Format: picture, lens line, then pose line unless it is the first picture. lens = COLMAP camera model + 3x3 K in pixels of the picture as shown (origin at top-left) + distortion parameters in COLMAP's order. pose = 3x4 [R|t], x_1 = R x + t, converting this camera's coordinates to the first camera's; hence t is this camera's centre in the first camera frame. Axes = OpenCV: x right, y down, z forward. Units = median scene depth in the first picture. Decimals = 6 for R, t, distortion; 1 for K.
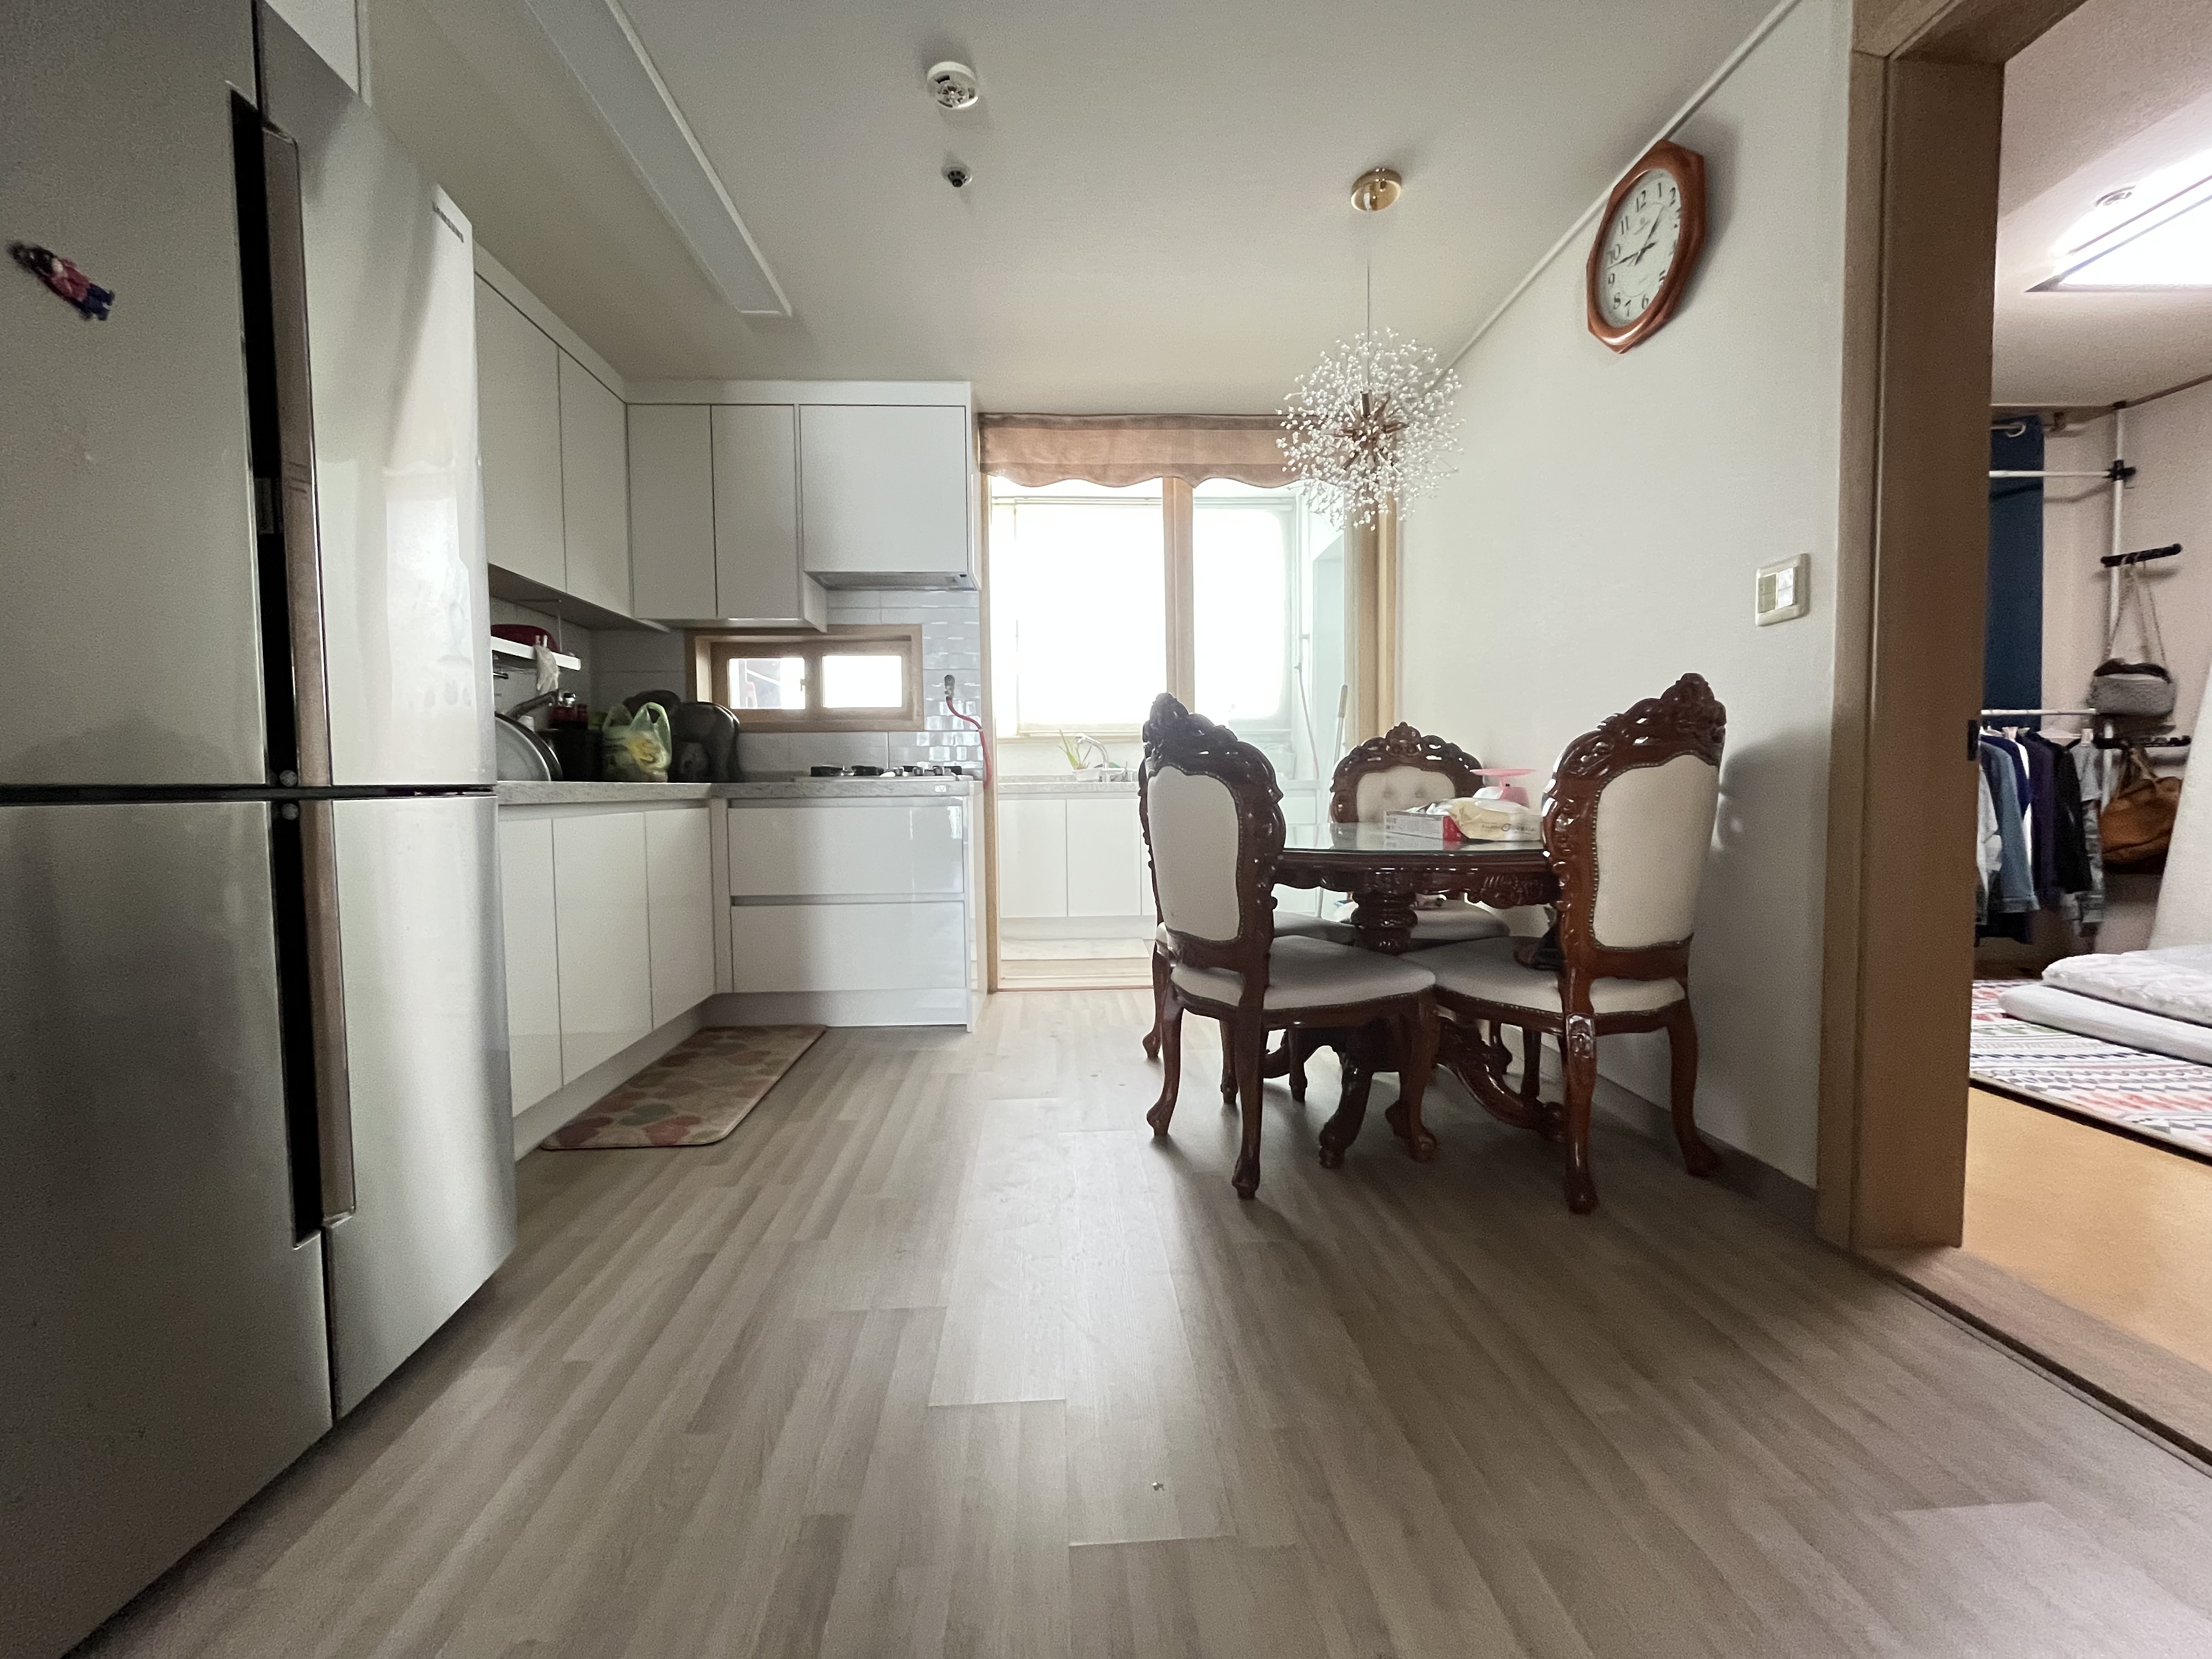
lens RADIAL K [[897.5, 0, 1099.2], [0, 897.5, 826.8], [0, 0, 1]] dist [-0.000930, -0.001051]
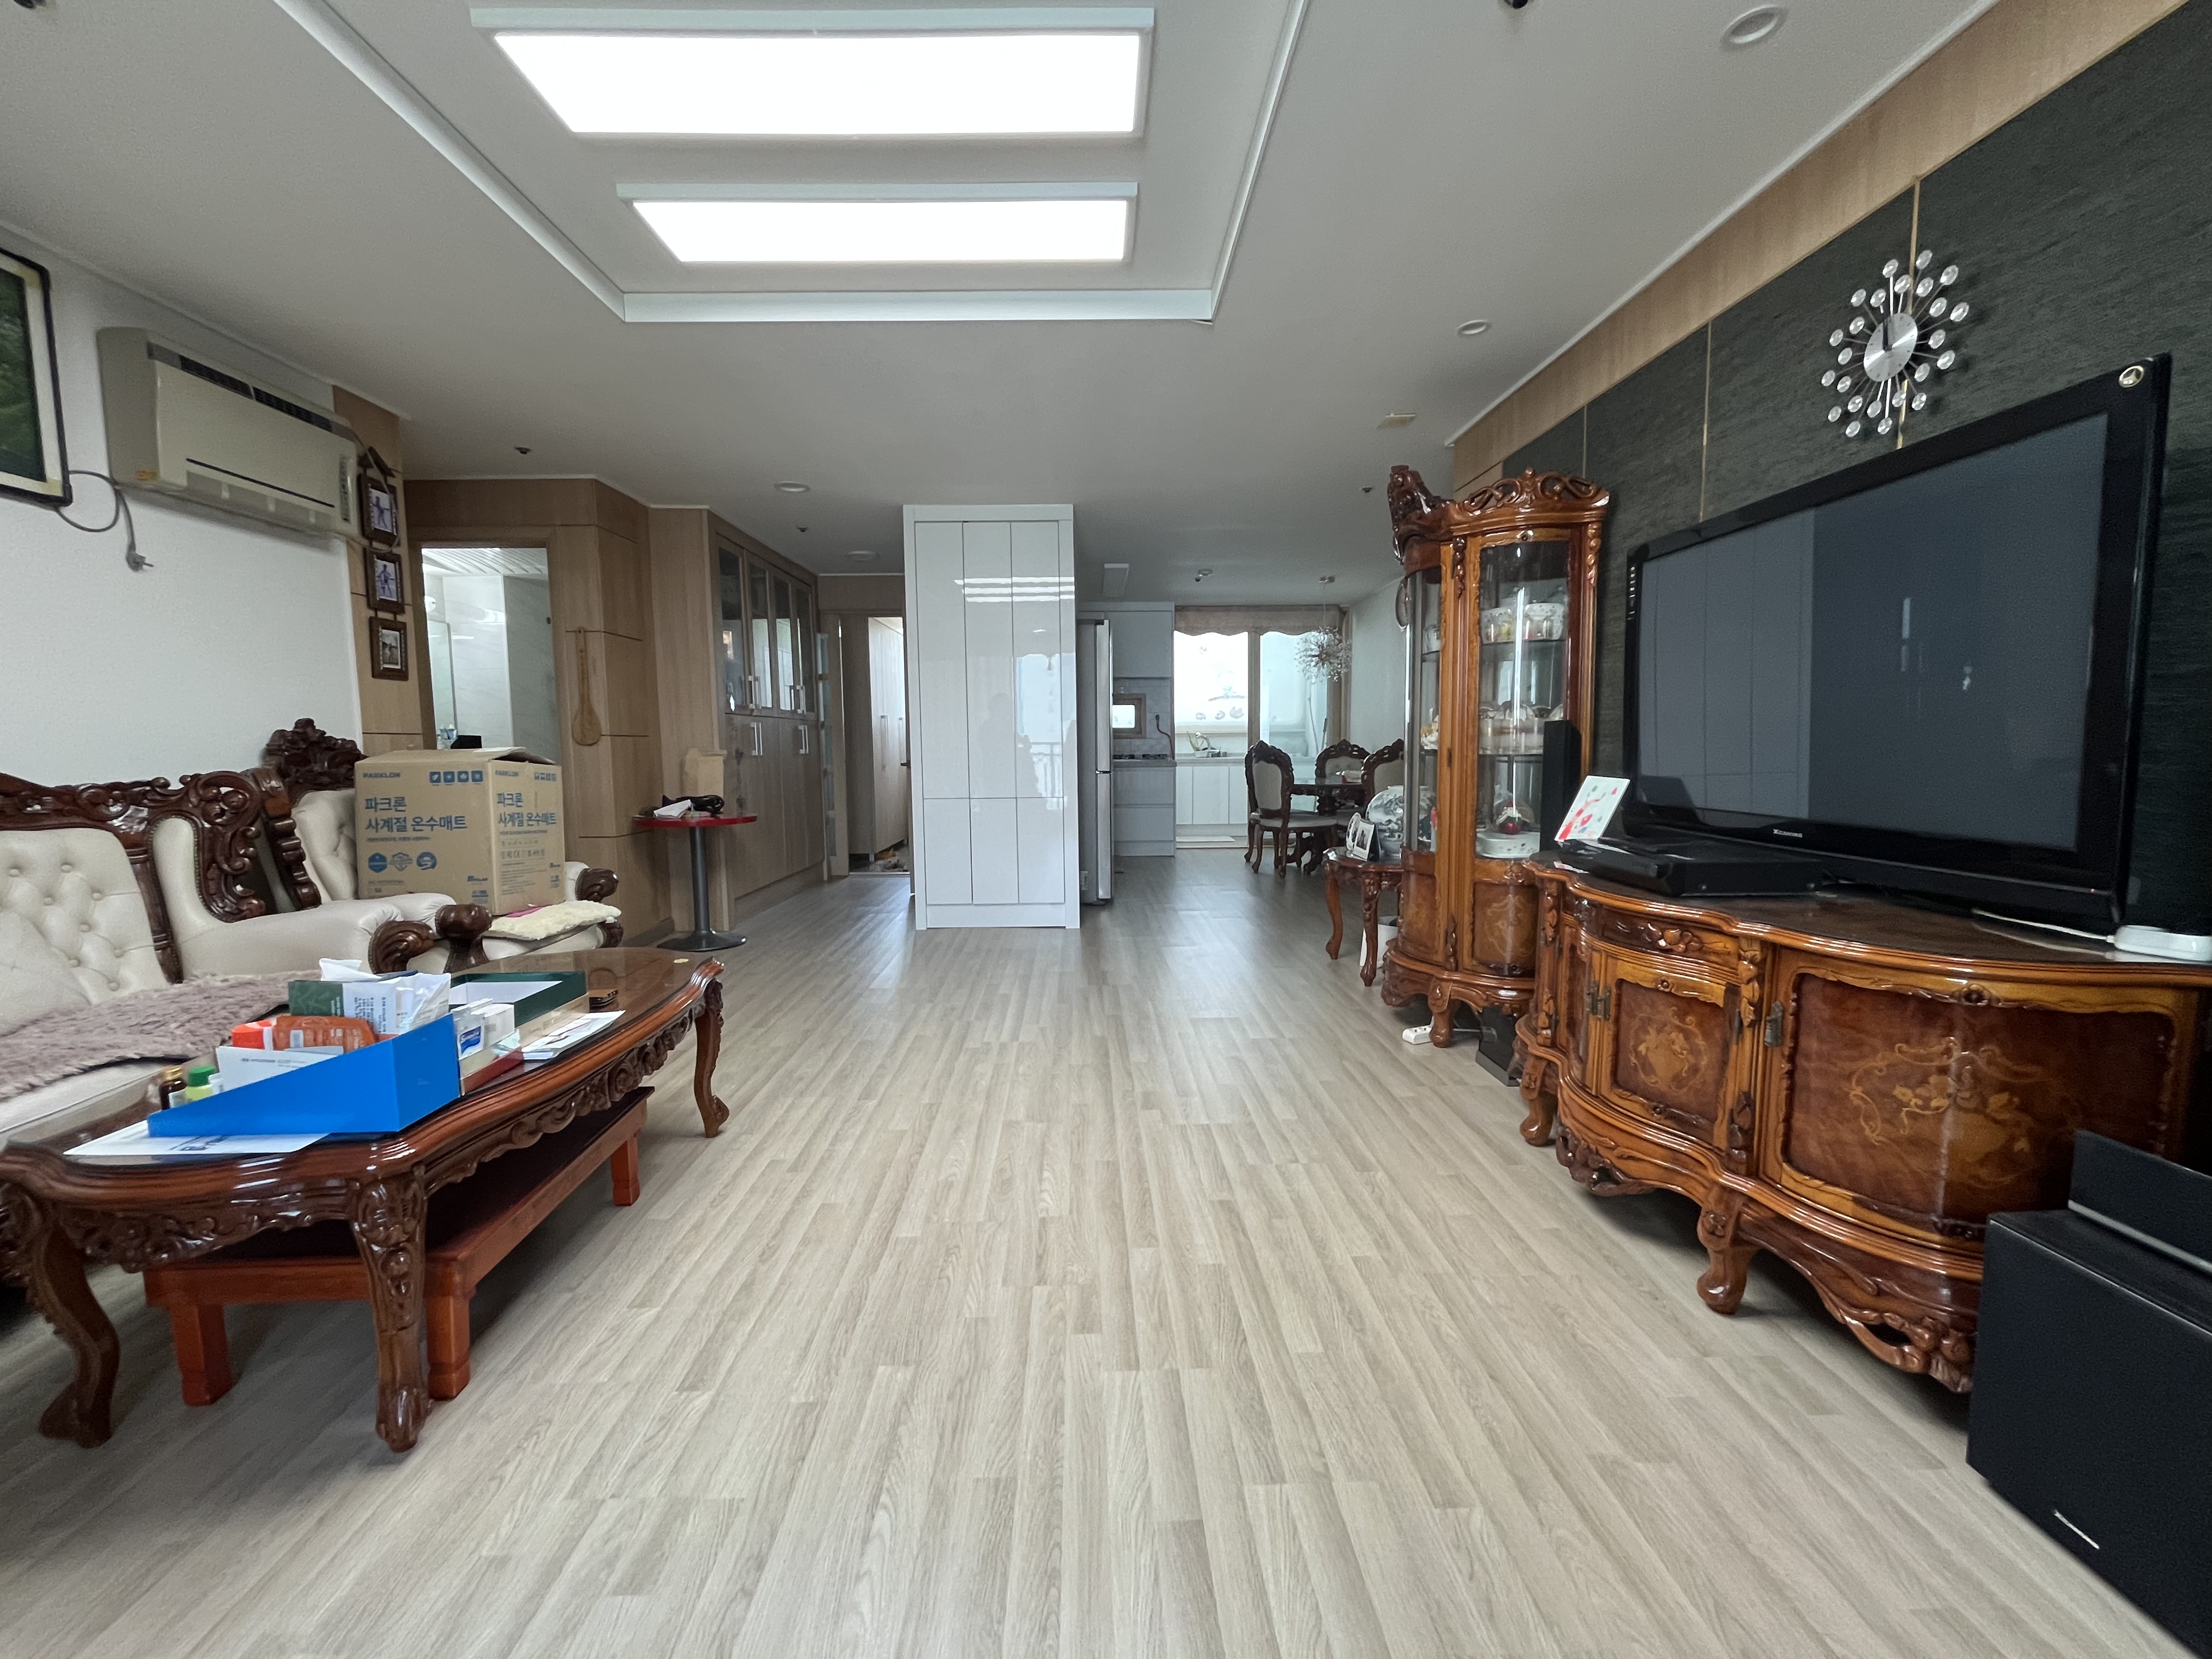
lens RADIAL K [[897.5, 0, 1104.0], [0, 897.5, 824.3], [0, 0, 1]] dist [-0.000930, -0.001051]
pose [[0.999671, 0.006314, -0.024847, -0.276826], [-0.005160, 0.998917, 0.046233, 0.012723], [0.025112, -0.046089, 0.998622, -1.560513]]
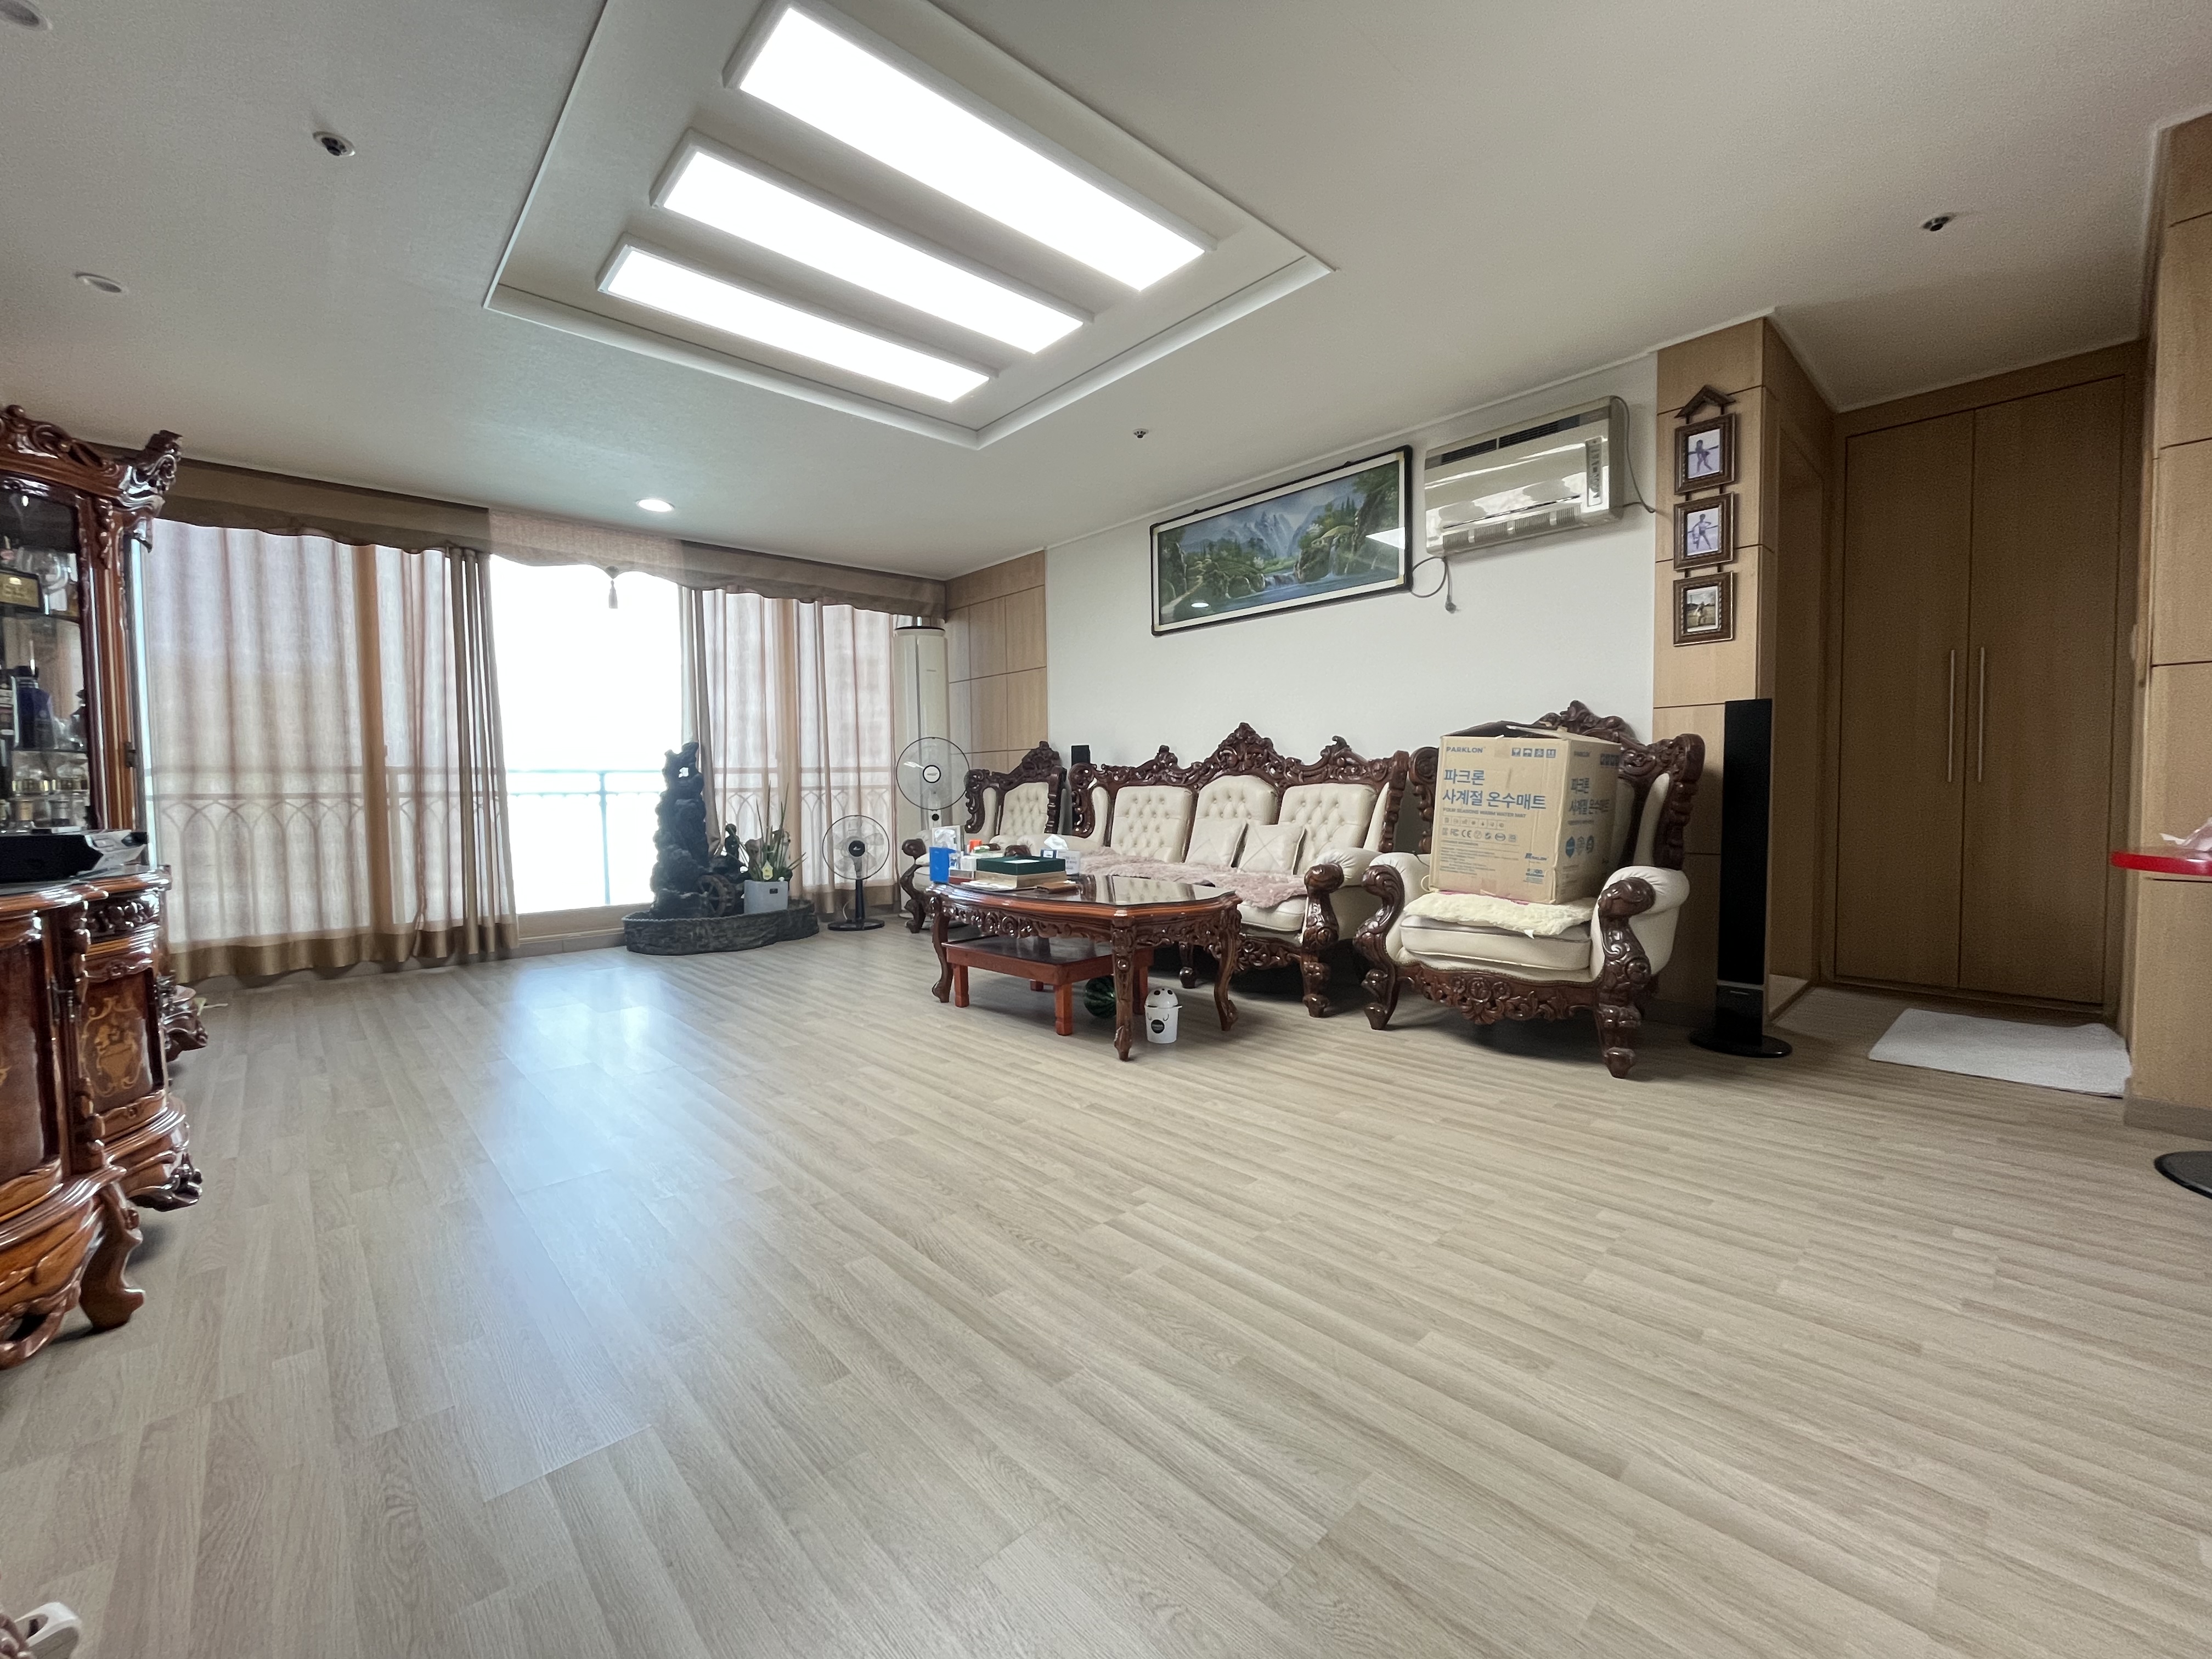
lens RADIAL K [[897.5, 0, 1097.2], [0, 897.5, 833.0], [0, 0, 1]] dist [-0.000930, -0.001051]
pose [[-0.771229, 0.053703, -0.634289, 0.251679], [-0.004164, 0.995988, 0.089390, 0.007360], [0.636545, 0.071581, -0.767911, 1.721784]]
